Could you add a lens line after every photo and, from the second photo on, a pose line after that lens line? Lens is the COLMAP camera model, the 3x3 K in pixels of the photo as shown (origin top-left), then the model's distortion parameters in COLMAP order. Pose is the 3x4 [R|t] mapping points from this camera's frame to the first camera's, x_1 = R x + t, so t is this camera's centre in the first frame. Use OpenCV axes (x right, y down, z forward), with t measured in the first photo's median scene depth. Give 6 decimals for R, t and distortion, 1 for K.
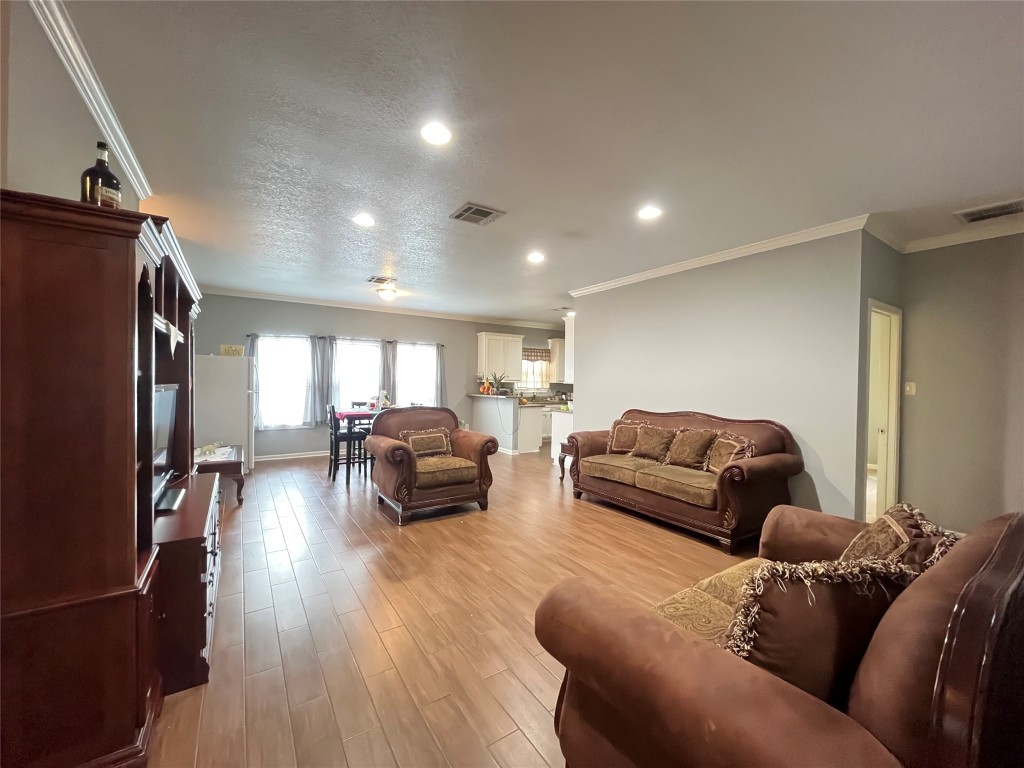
lens RADIAL K [[410.3, 0, 512.2], [0, 410.3, 385.7], [0, 0, 1]] dist [-0.000321, 0.000082]
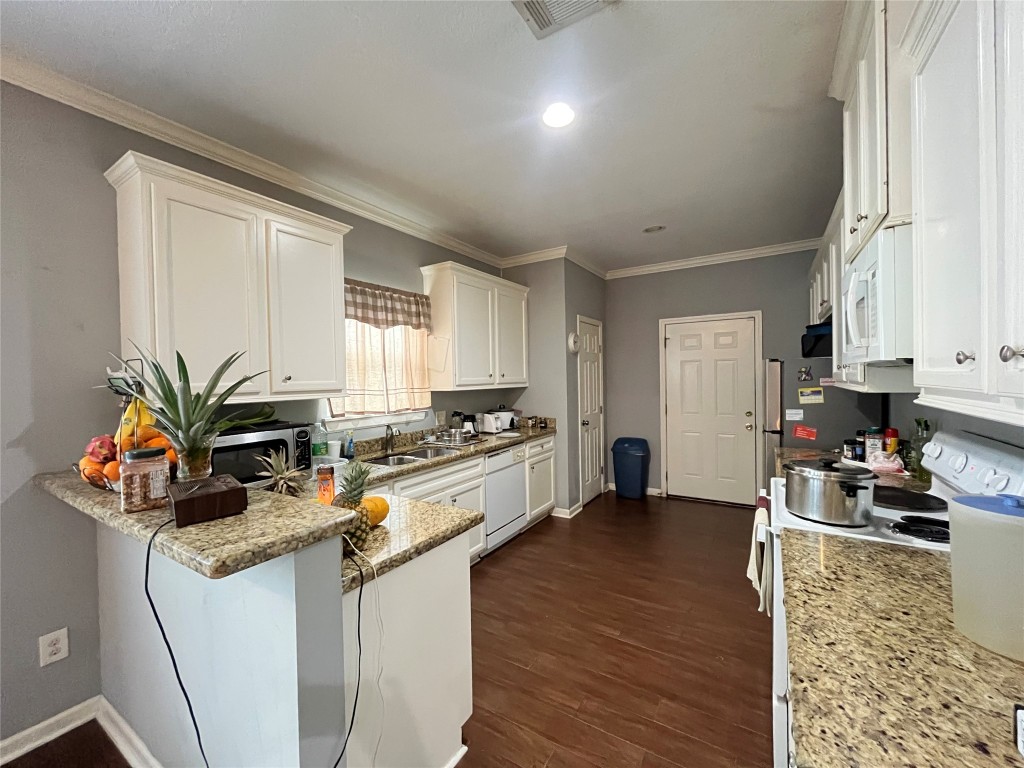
lens RADIAL K [[410.3, 0, 509.4], [0, 410.3, 379.6], [0, 0, 1]] dist [-0.000321, 0.000082]
pose [[0.913312, -0.031500, 0.406042, 0.010941], [0.032477, 0.999462, 0.004485, -0.016595], [-0.405965, 0.009091, 0.913844, 0.665660]]
